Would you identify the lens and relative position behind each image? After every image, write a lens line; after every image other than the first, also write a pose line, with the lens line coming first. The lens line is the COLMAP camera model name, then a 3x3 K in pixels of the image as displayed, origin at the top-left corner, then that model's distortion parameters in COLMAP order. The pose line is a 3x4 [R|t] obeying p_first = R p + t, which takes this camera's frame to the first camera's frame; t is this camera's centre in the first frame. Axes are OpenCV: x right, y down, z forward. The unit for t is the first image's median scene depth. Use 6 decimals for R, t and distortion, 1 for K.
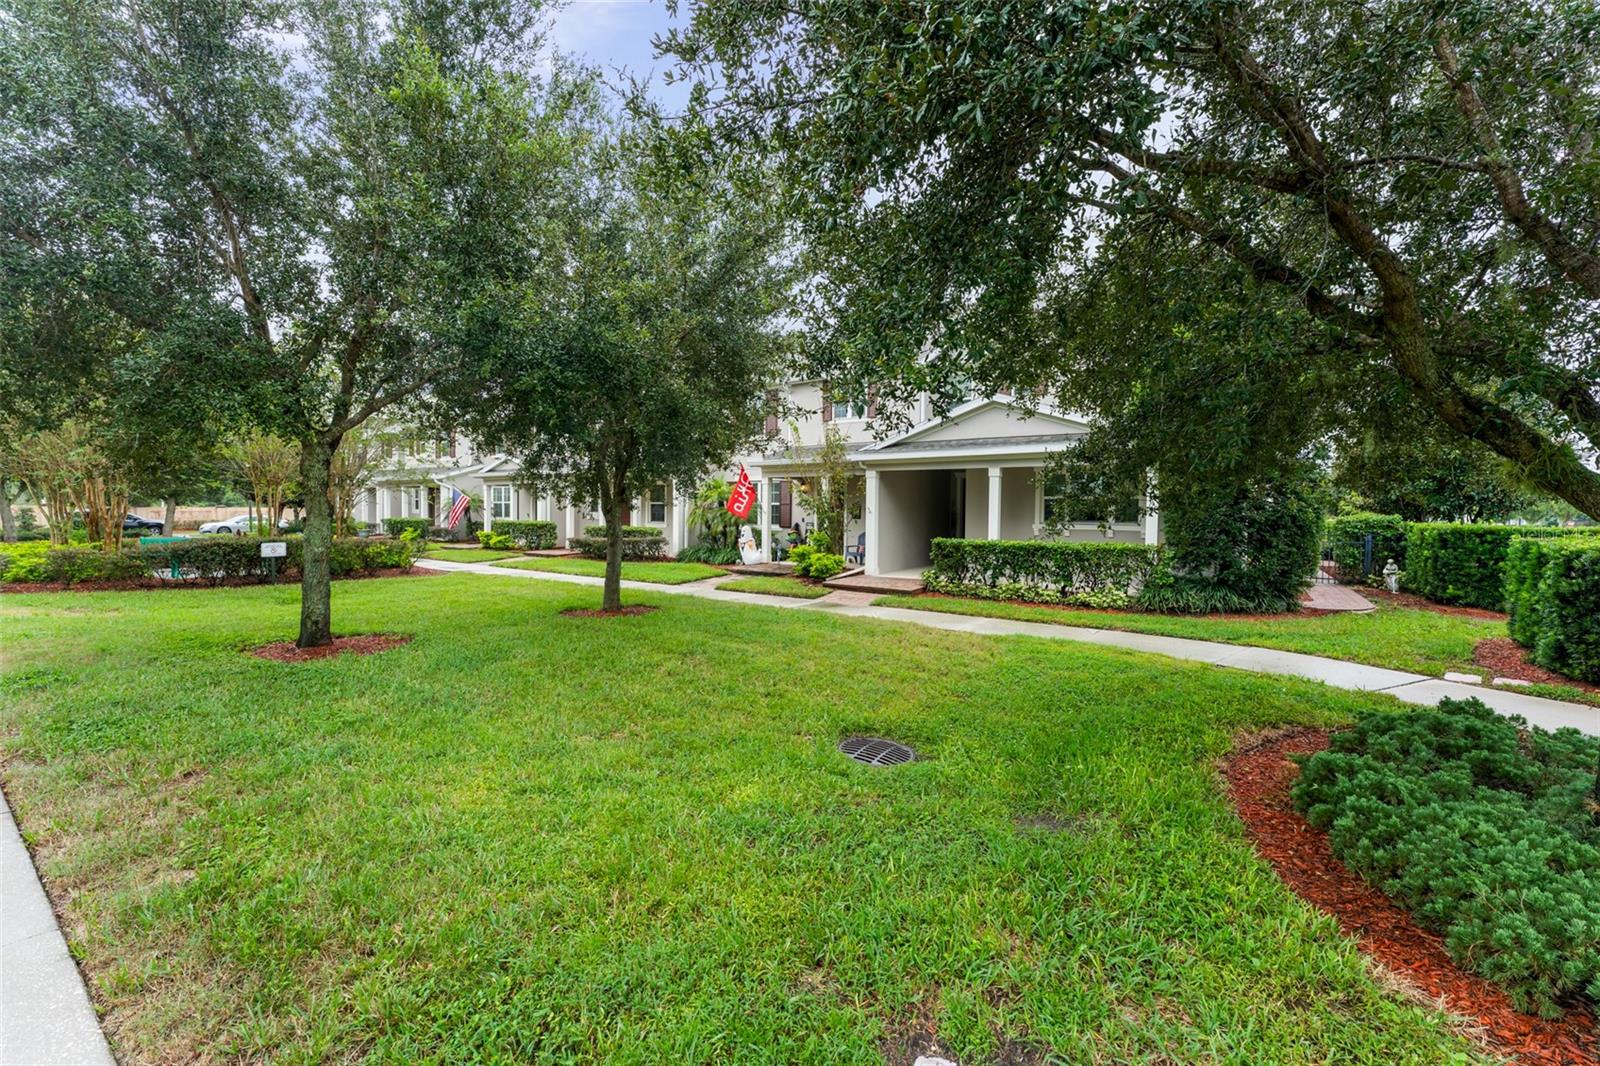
lens RADIAL K [[634.3, 0, 799.9], [0, 634.3, 524.3], [0, 0, 1]] dist [0.001251, -0.000239]
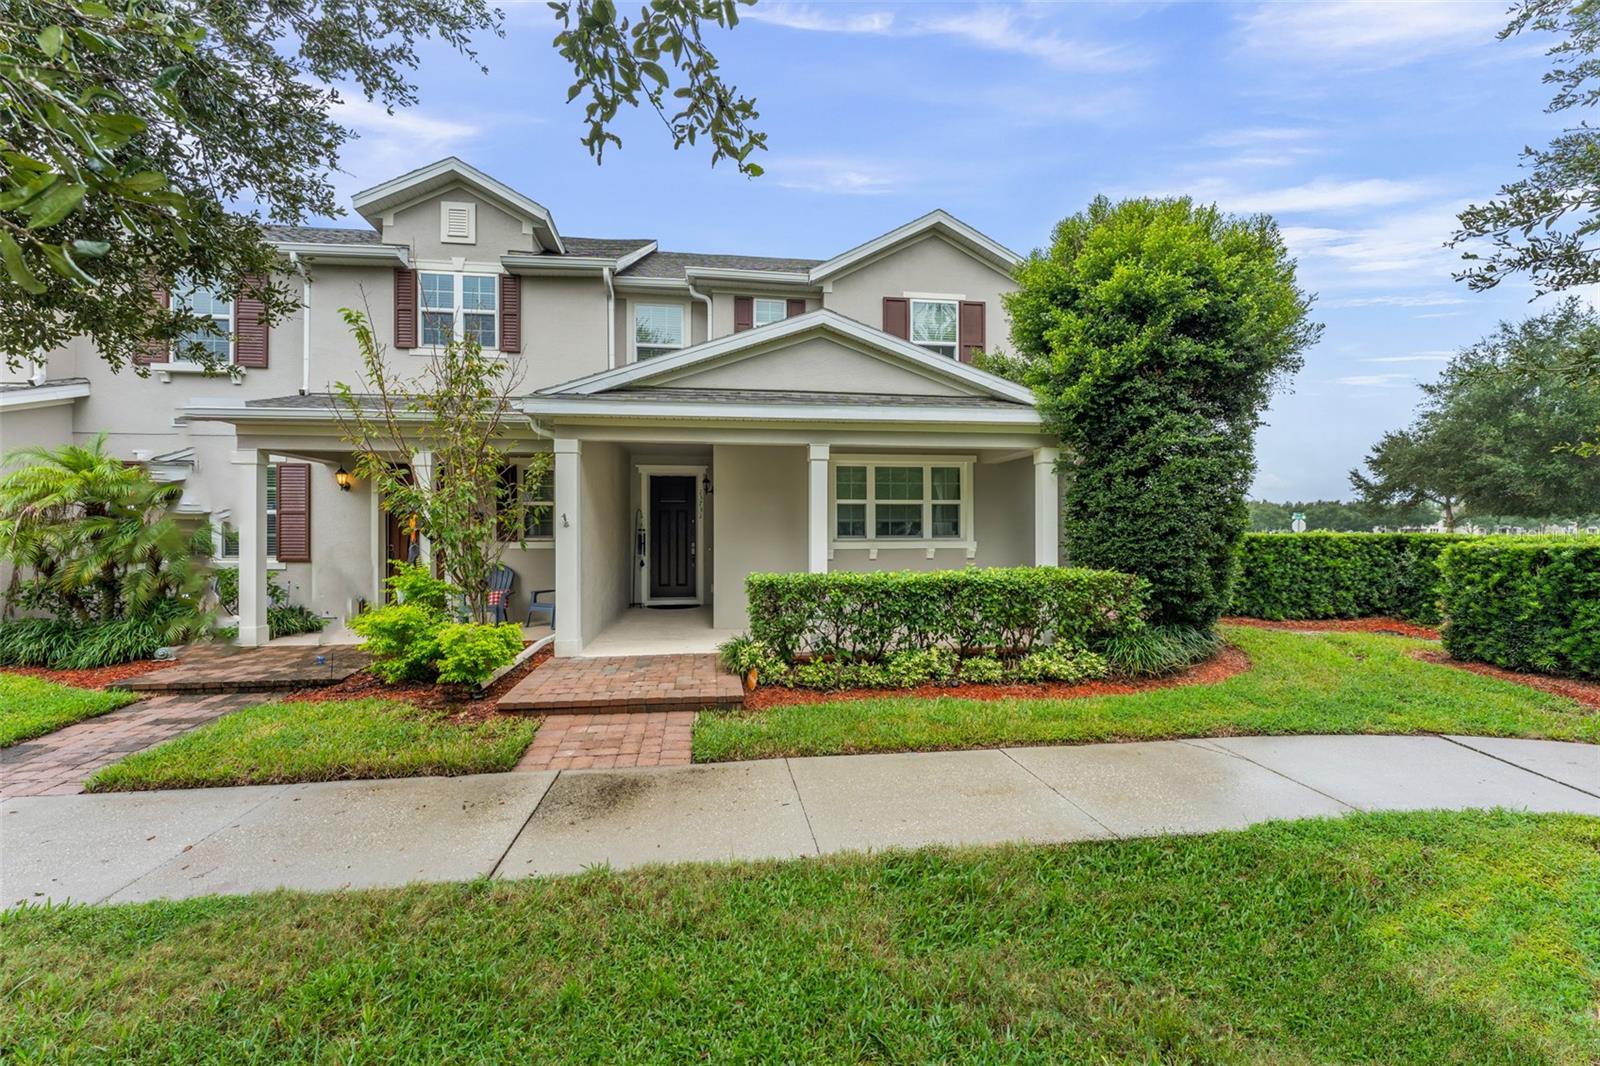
lens RADIAL K [[634.3, 0, 796.8], [0, 634.3, 533.5], [0, 0, 1]] dist [0.001251, -0.000239]
pose [[0.747395, -0.012221, 0.664268, -0.076628], [0.023729, 0.999684, -0.008307, -0.004290], [-0.663956, 0.021971, 0.747448, 0.521274]]
